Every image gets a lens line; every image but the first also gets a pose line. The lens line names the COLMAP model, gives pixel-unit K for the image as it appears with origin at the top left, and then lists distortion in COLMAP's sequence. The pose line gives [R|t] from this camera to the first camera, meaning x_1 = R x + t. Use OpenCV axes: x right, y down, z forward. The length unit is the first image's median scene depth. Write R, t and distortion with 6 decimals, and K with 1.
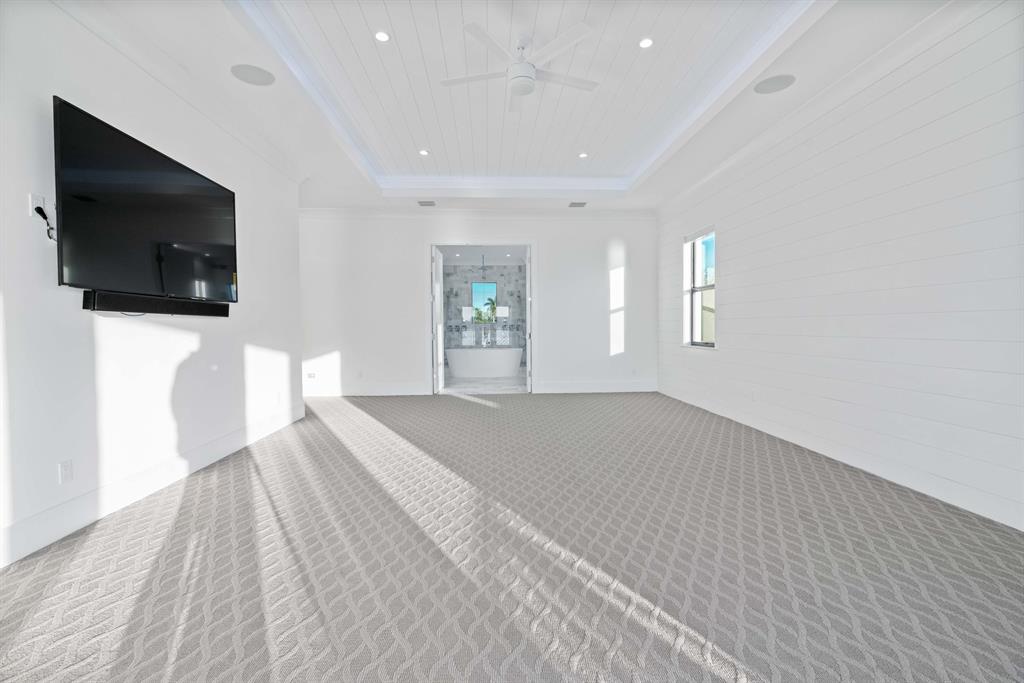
lens RADIAL K [[445.0, 0, 511.1], [0, 445.0, 338.8], [0, 0, 1]] dist [0.003894, 0.000462]
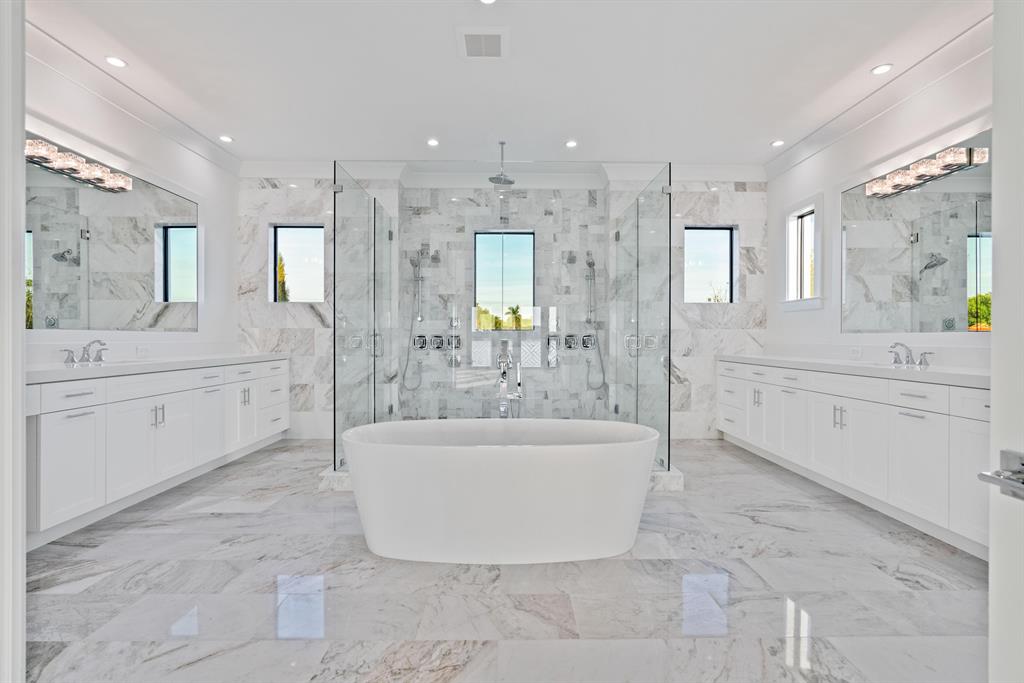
lens RADIAL K [[445.0, 0, 509.8], [0, 445.0, 339.3], [0, 0, 1]] dist [0.003894, 0.000462]
pose [[0.998747, 0.009635, -0.049113, -0.034638], [-0.010773, 0.999678, -0.022960, -0.017000], [0.048876, 0.023461, 0.998529, 0.592309]]
